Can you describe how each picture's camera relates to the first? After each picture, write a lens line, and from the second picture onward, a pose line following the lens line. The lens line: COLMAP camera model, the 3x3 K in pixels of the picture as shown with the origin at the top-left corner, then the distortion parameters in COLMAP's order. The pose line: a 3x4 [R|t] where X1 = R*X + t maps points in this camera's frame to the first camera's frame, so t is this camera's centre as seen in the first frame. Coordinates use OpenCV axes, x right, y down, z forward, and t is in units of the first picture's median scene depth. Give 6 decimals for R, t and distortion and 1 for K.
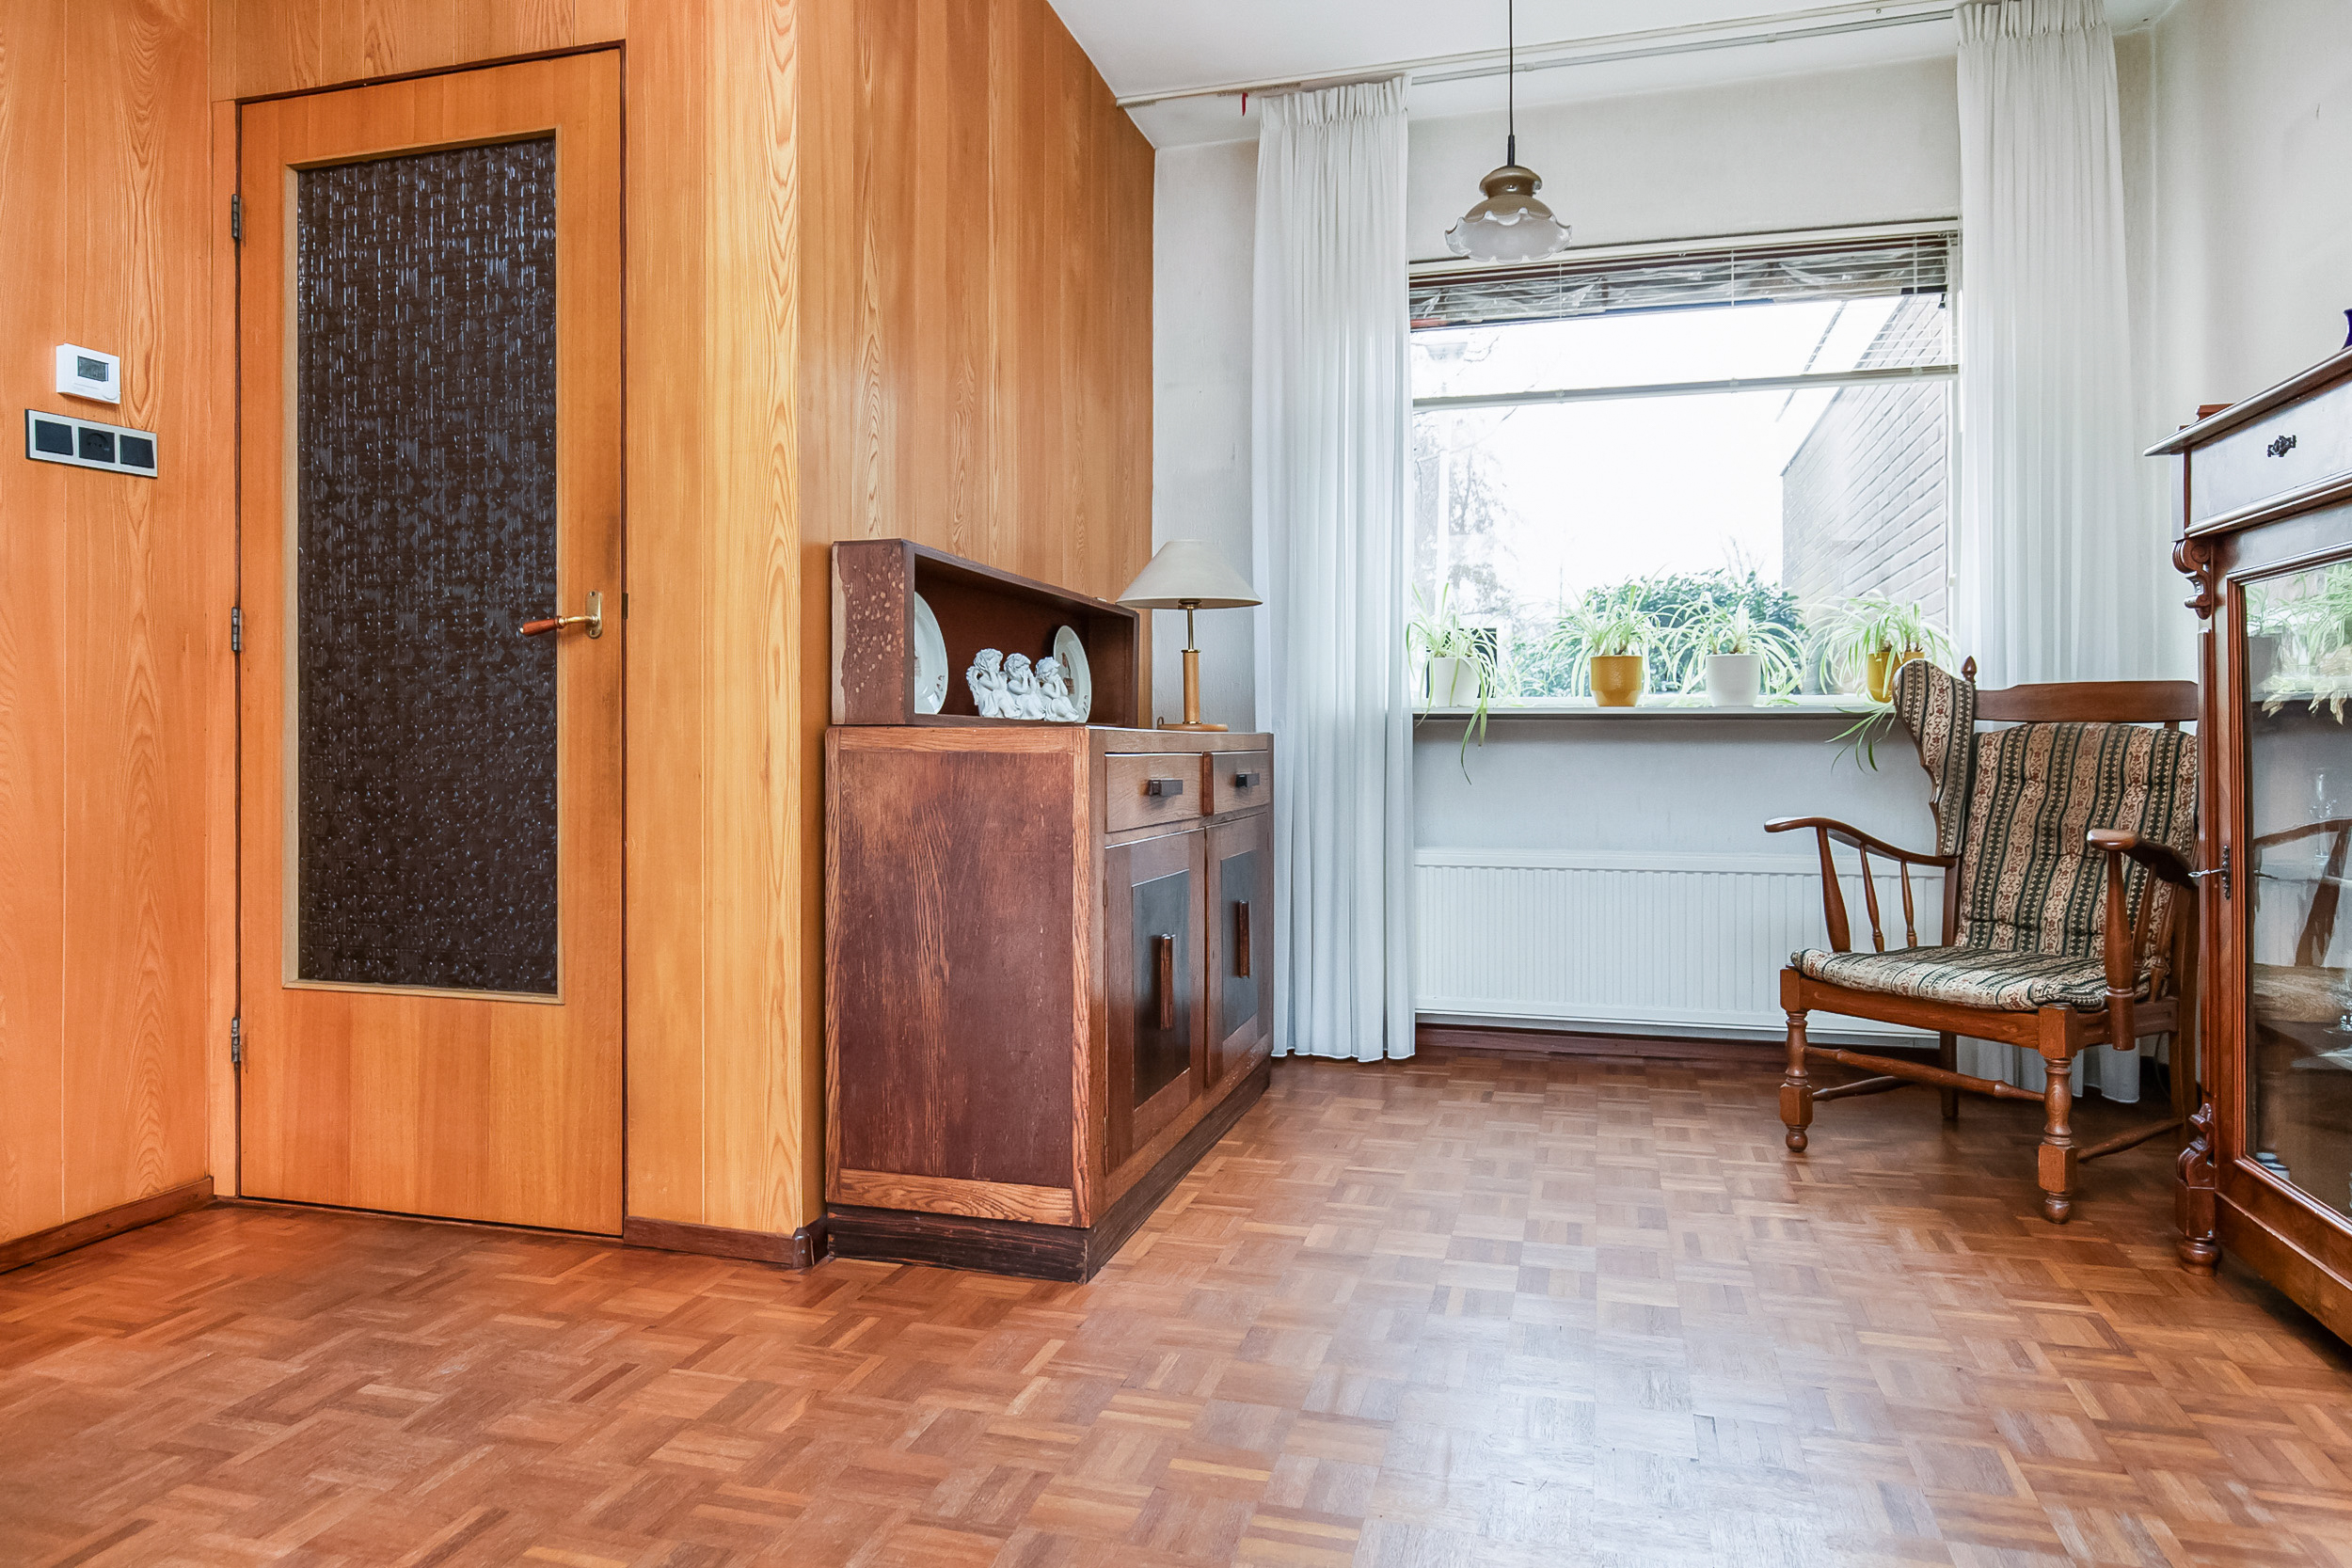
lens RADIAL K [[1459.2, 0, 1174.5], [0, 1459.2, 743.2], [0, 0, 1]] dist [-0.017279, 0.006389]
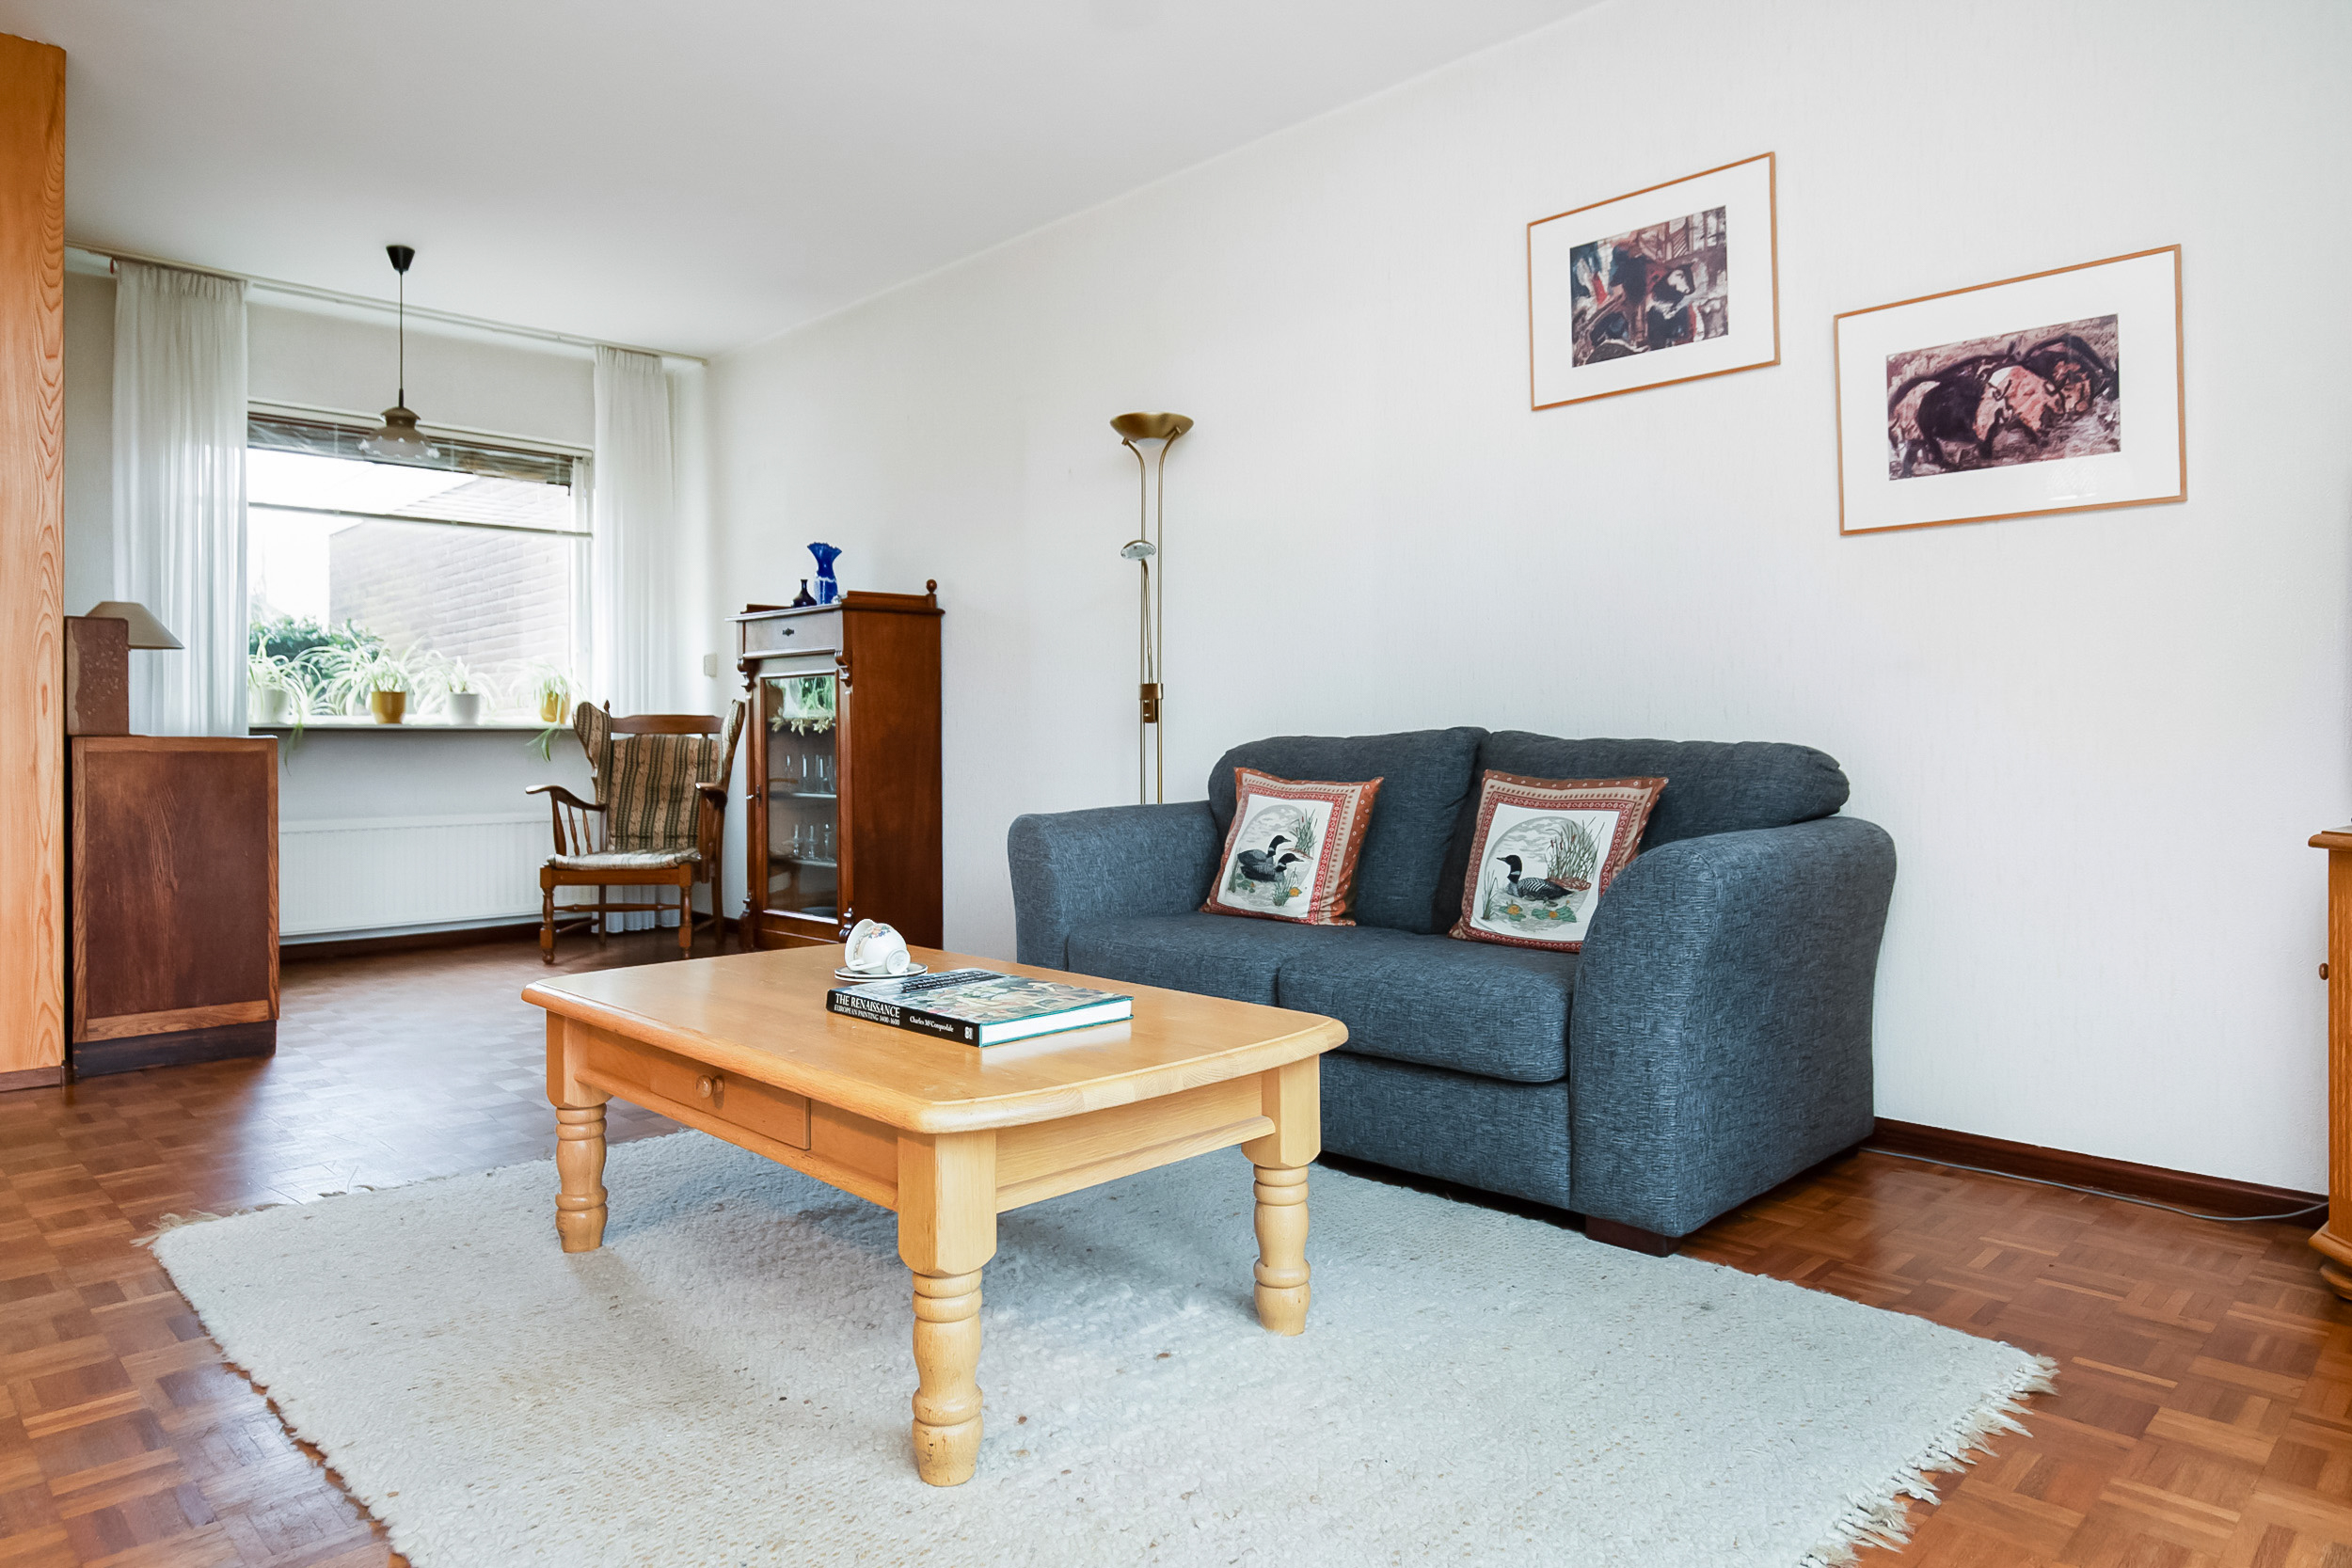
lens RADIAL K [[1459.2, 0, 1172.2], [0, 1459.2, 730.0], [0, 0, 1]] dist [-0.017279, 0.006389]
pose [[0.494479, 0.004599, 0.869177, -1.003117], [0.007097, 0.999931, -0.009329, 0.004128], [-0.869160, 0.010782, 0.494413, -0.780483]]
